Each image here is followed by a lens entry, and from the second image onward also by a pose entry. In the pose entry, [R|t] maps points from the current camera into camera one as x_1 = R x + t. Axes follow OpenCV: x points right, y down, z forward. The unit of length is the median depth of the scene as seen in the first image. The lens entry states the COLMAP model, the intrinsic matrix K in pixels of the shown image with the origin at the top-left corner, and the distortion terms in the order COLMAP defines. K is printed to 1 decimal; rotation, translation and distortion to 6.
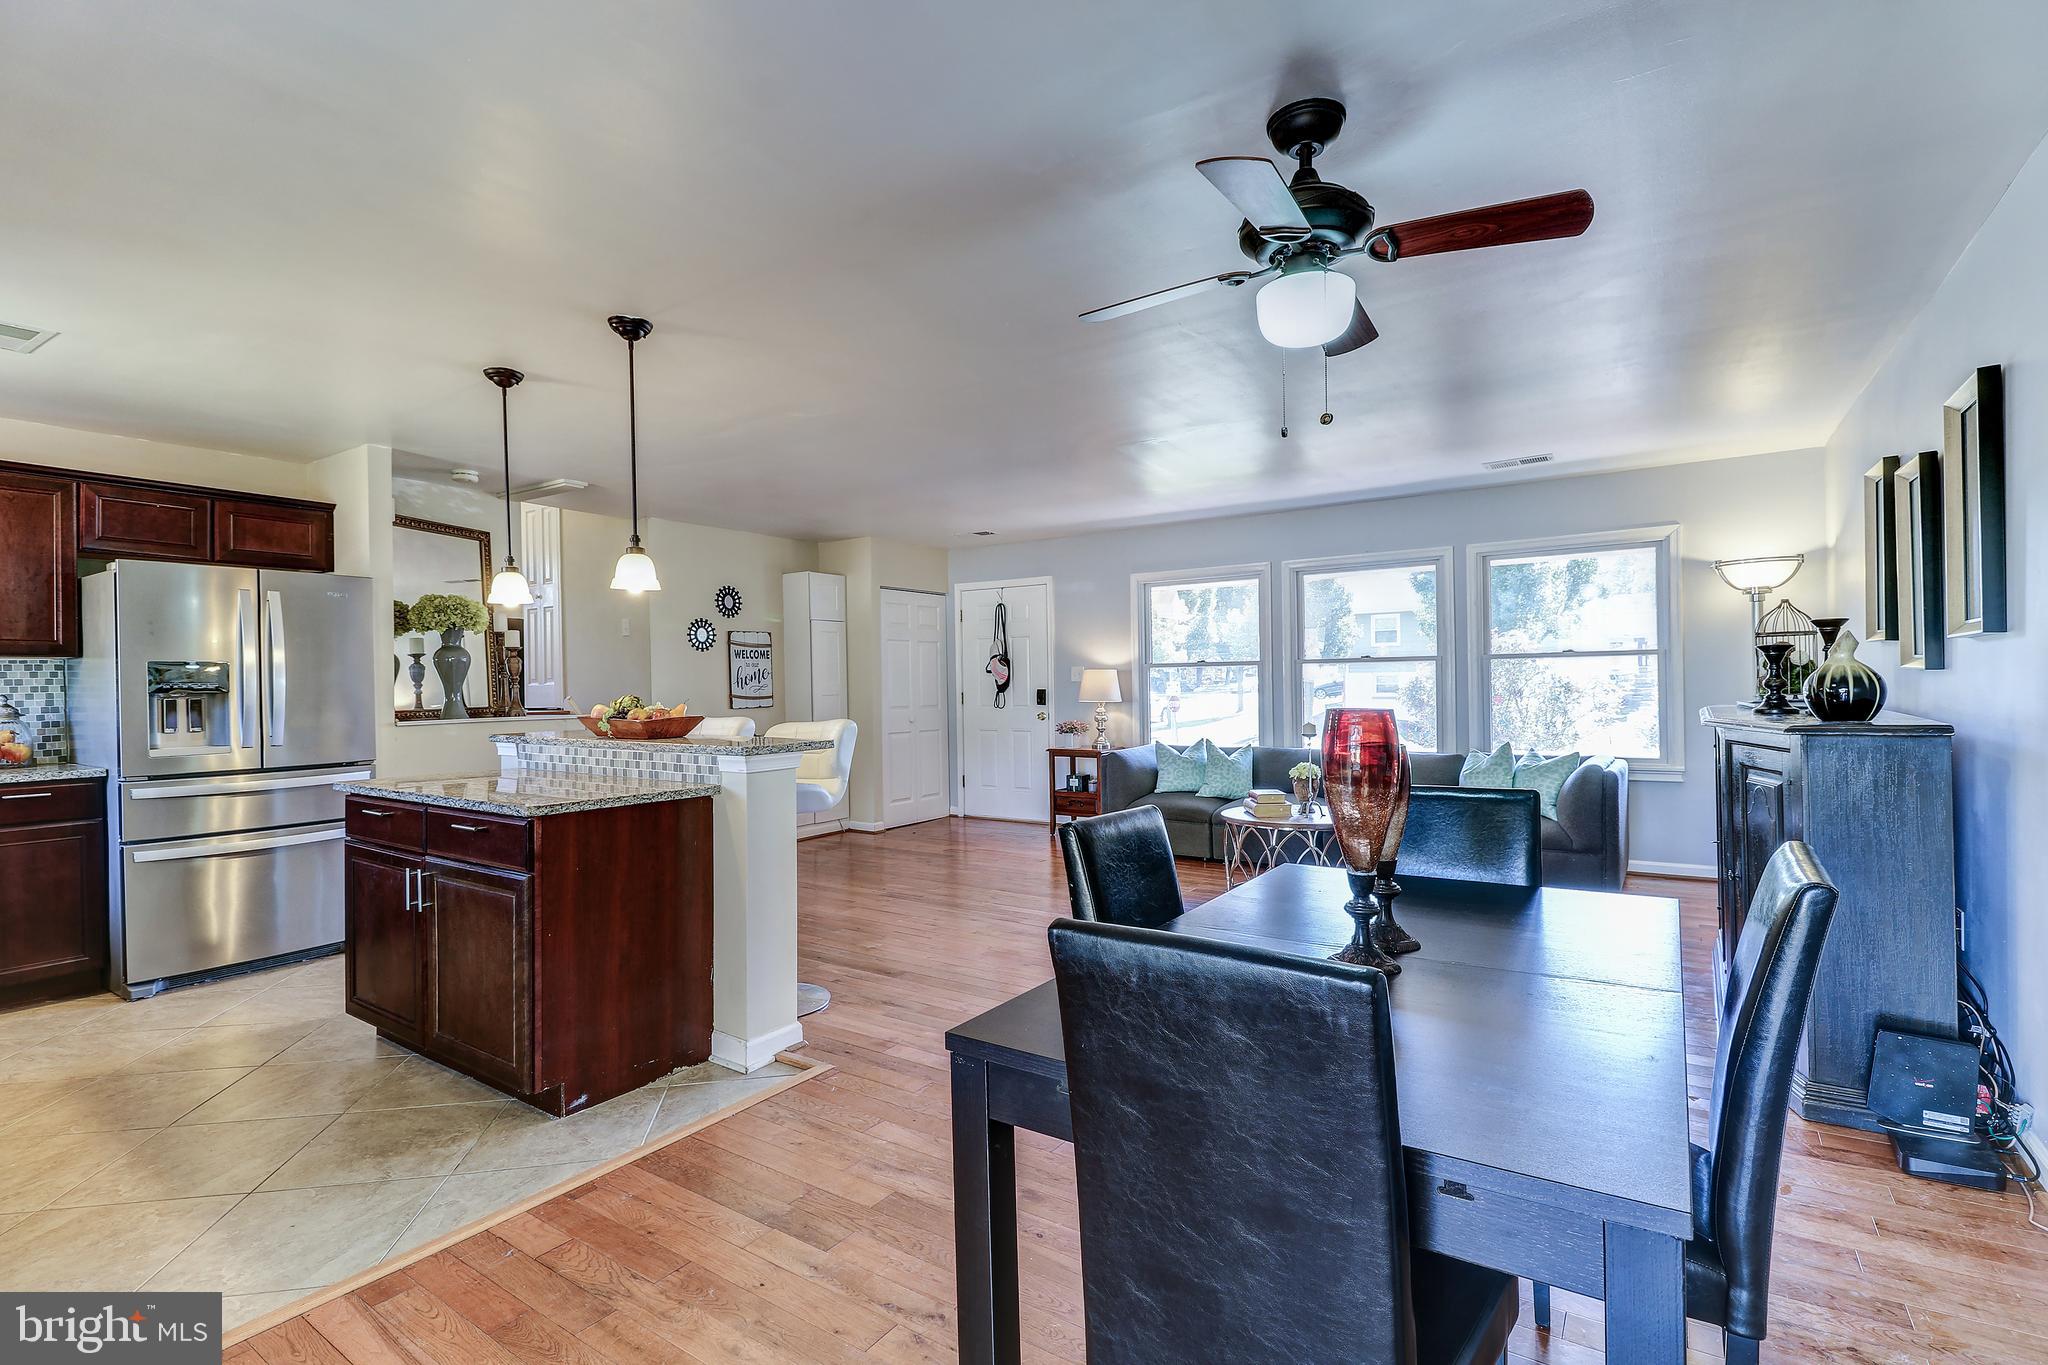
lens RADIAL K [[933.3, 0, 1035.7], [0, 933.3, 687.7], [0, 0, 1]] dist [0.008206, -0.010306]
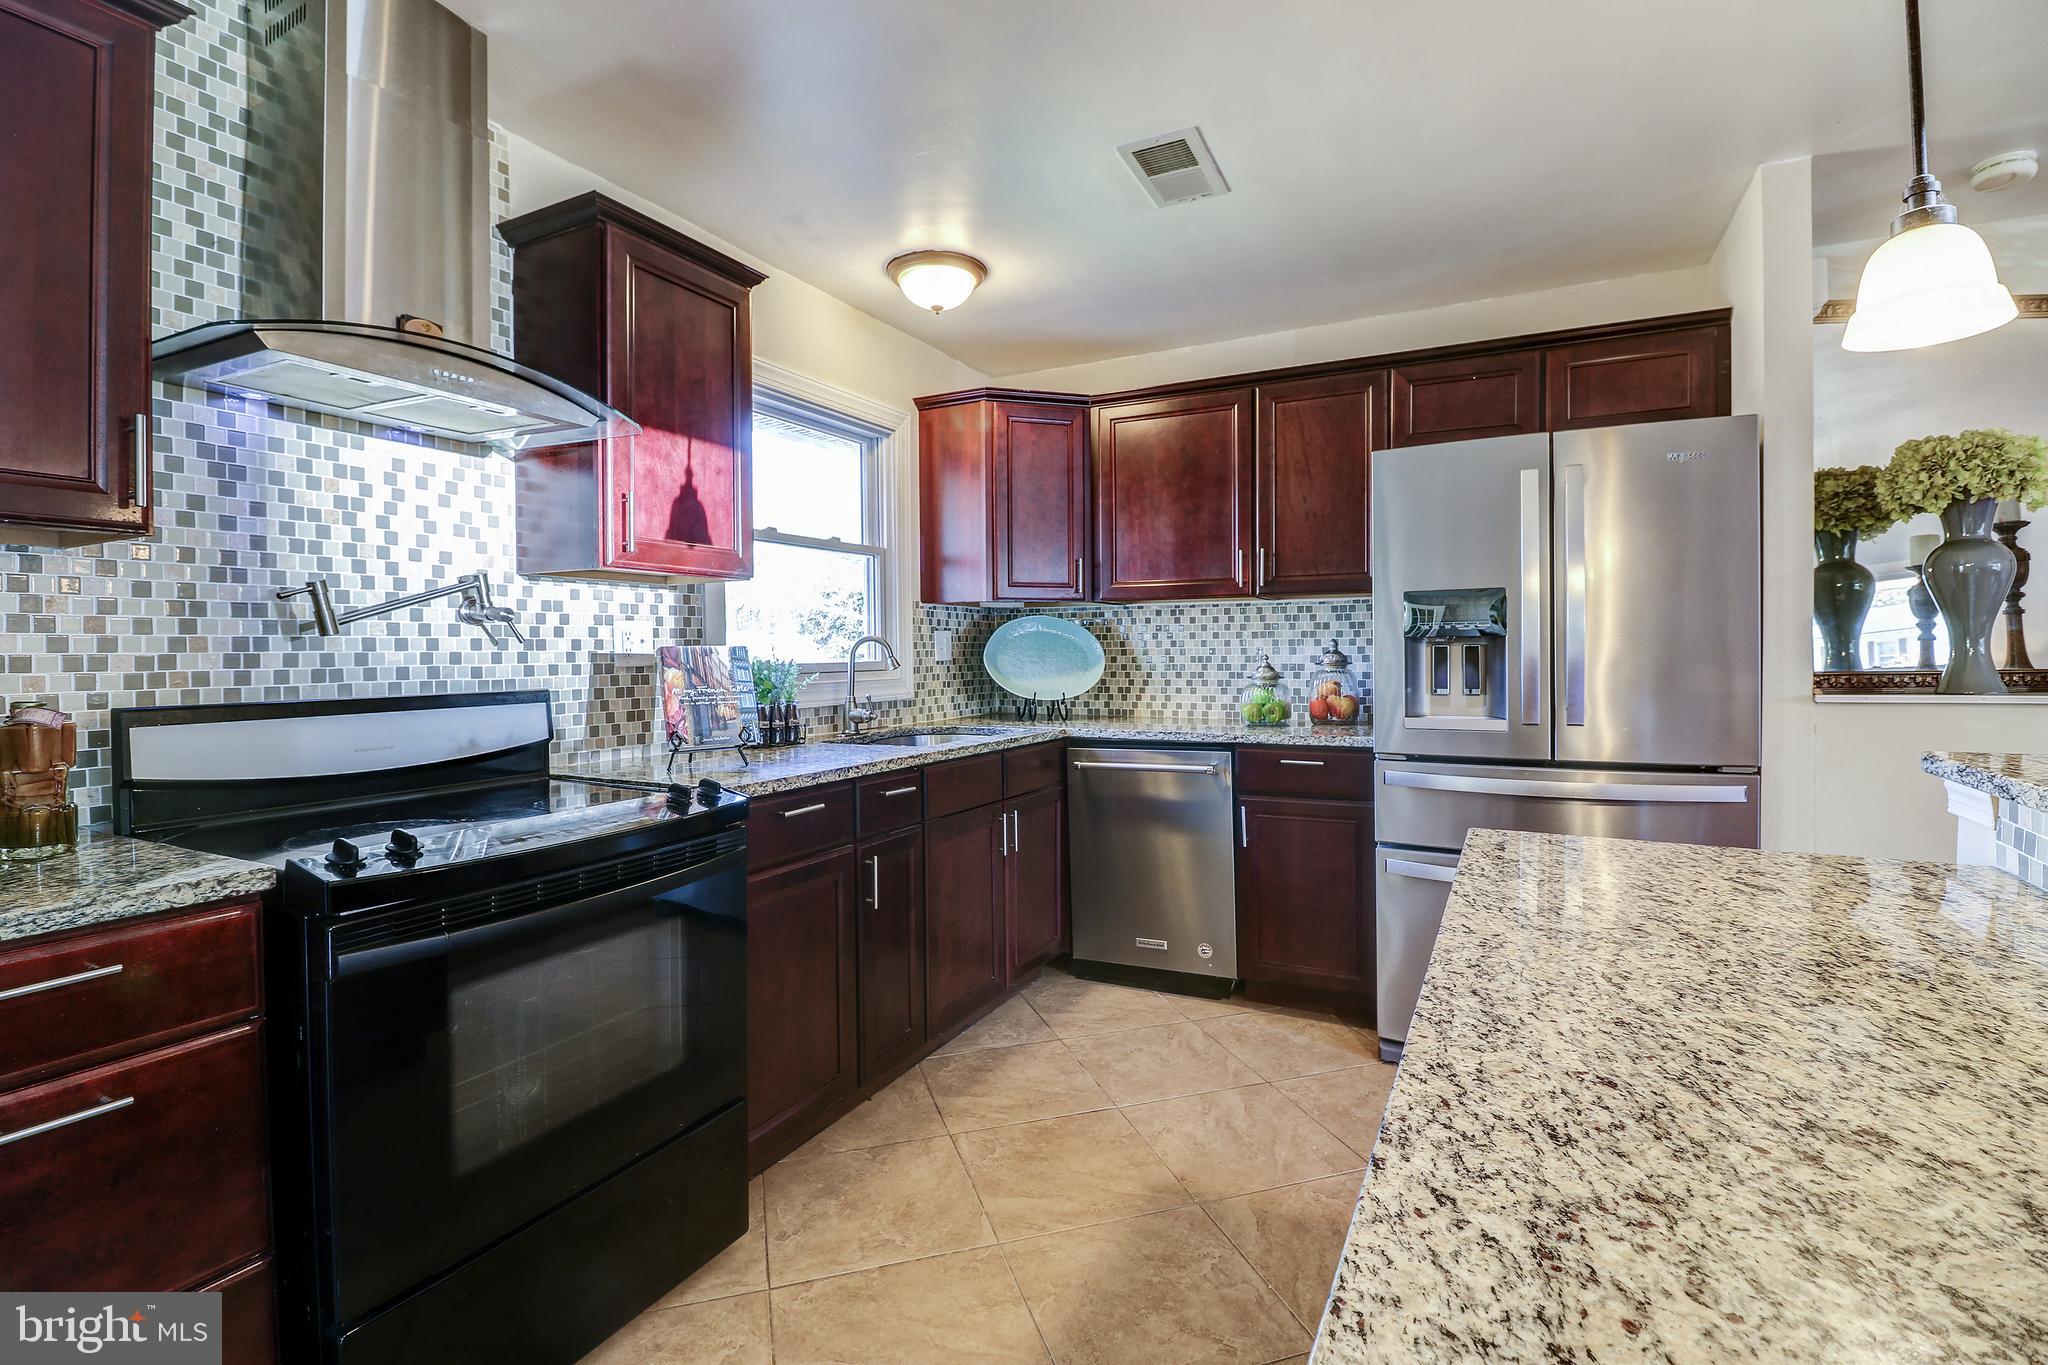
lens RADIAL K [[933.3, 0, 1018.9], [0, 933.3, 663.8], [0, 0, 1]] dist [0.008206, -0.010306]
pose [[0.097754, 0.027155, -0.994840, -0.190627], [0.001639, 0.999622, 0.027447, 0.004057], [0.995209, -0.004314, 0.097673, 0.436641]]
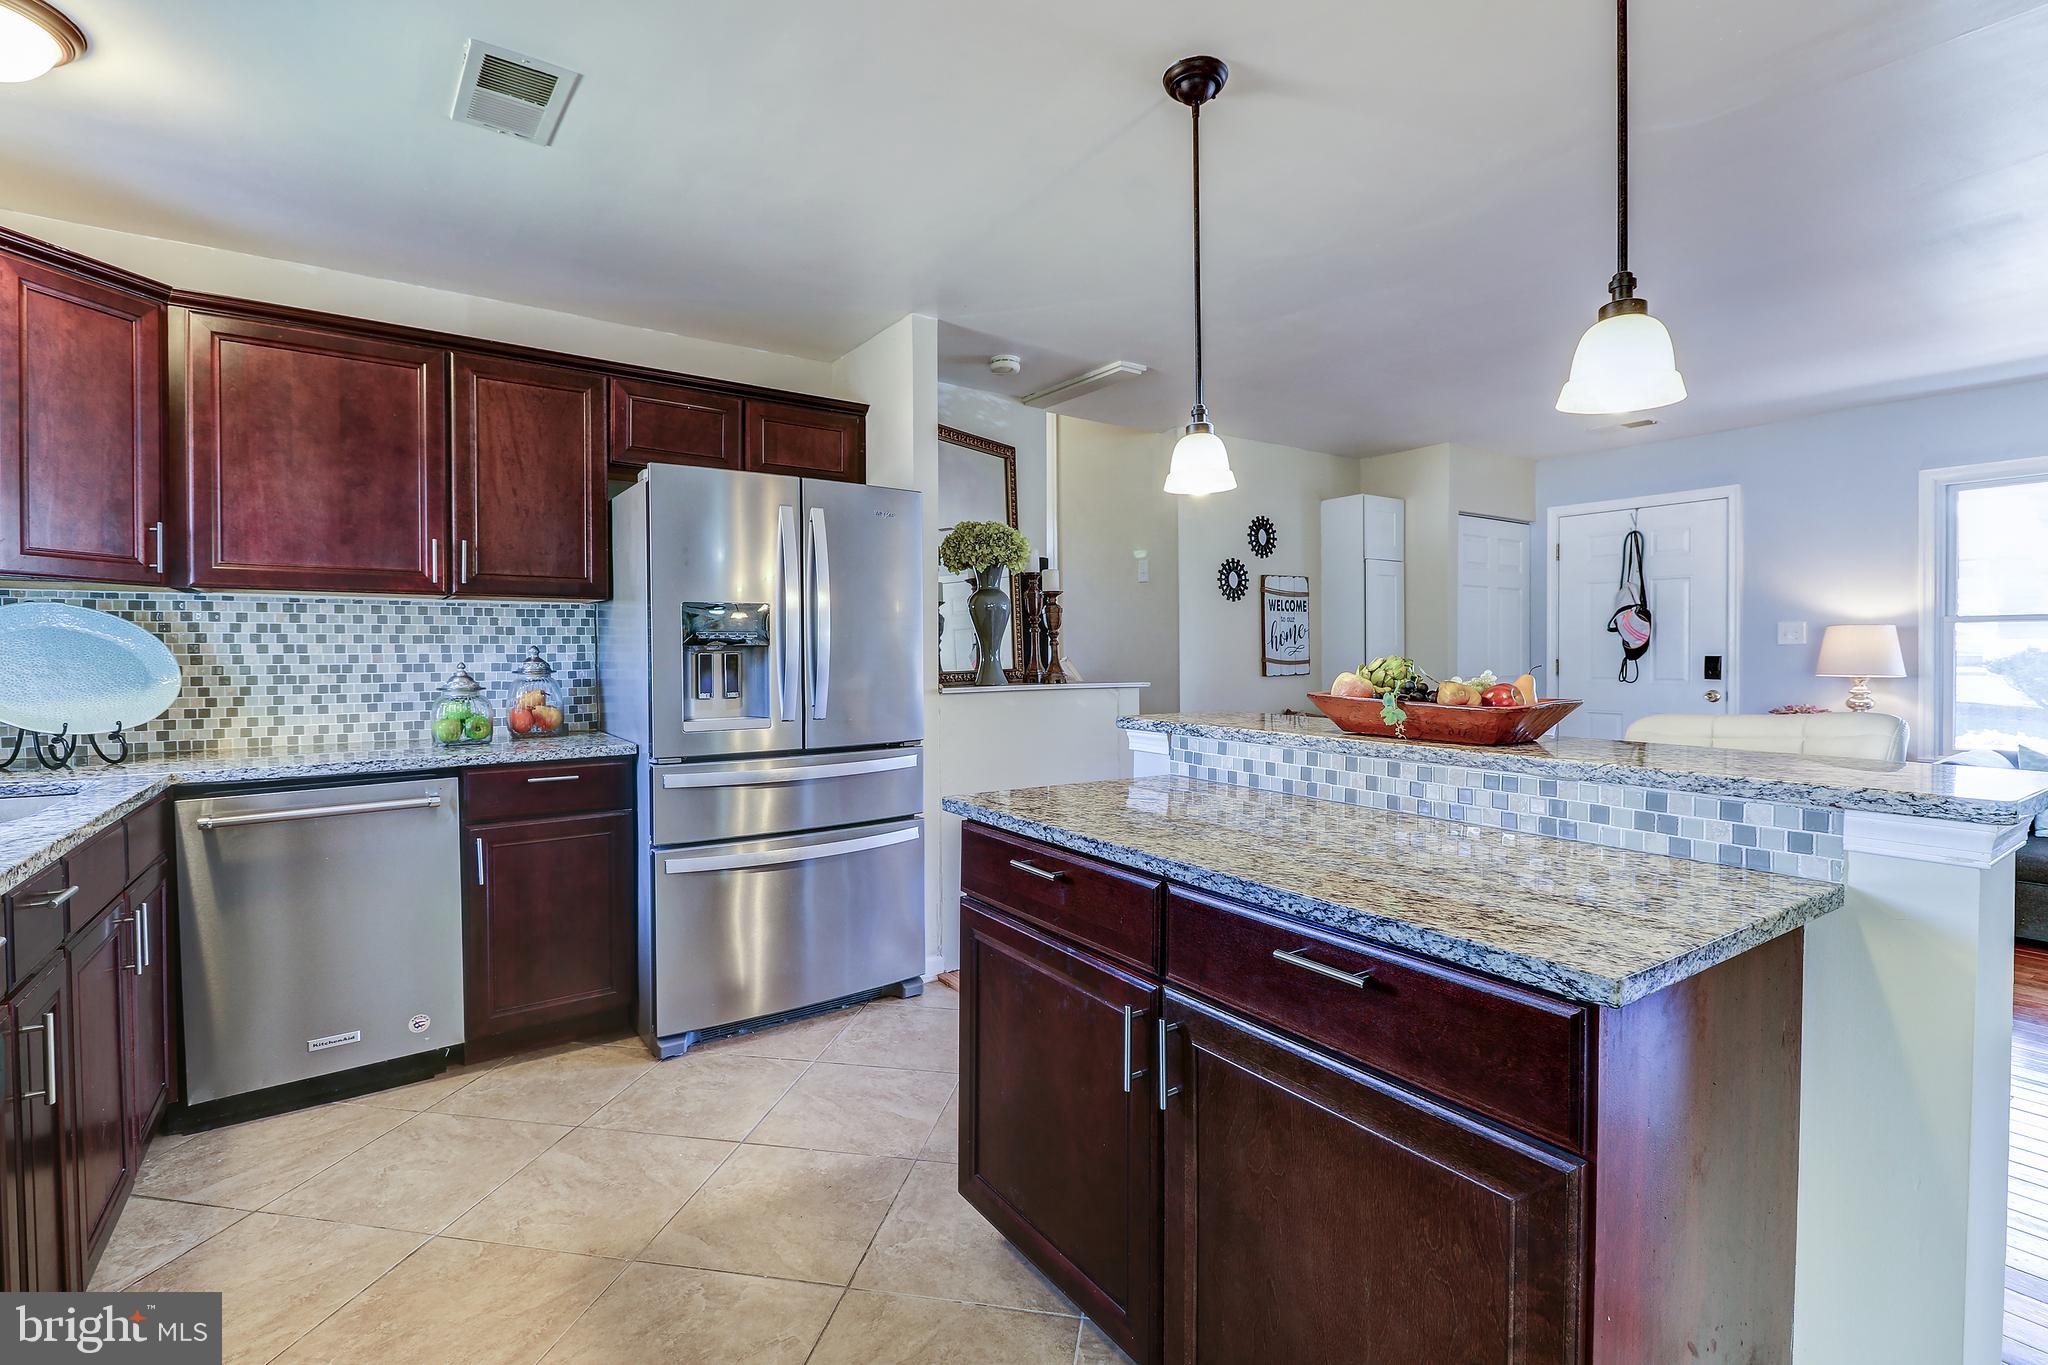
lens RADIAL K [[933.3, 0, 1025.7], [0, 933.3, 664.2], [0, 0, 1]] dist [0.008206, -0.010306]
pose [[0.927864, 0.015346, -0.372602, -0.289633], [-0.010912, 0.999842, 0.014006, 0.005120], [0.372758, -0.008930, 0.927886, 0.283657]]
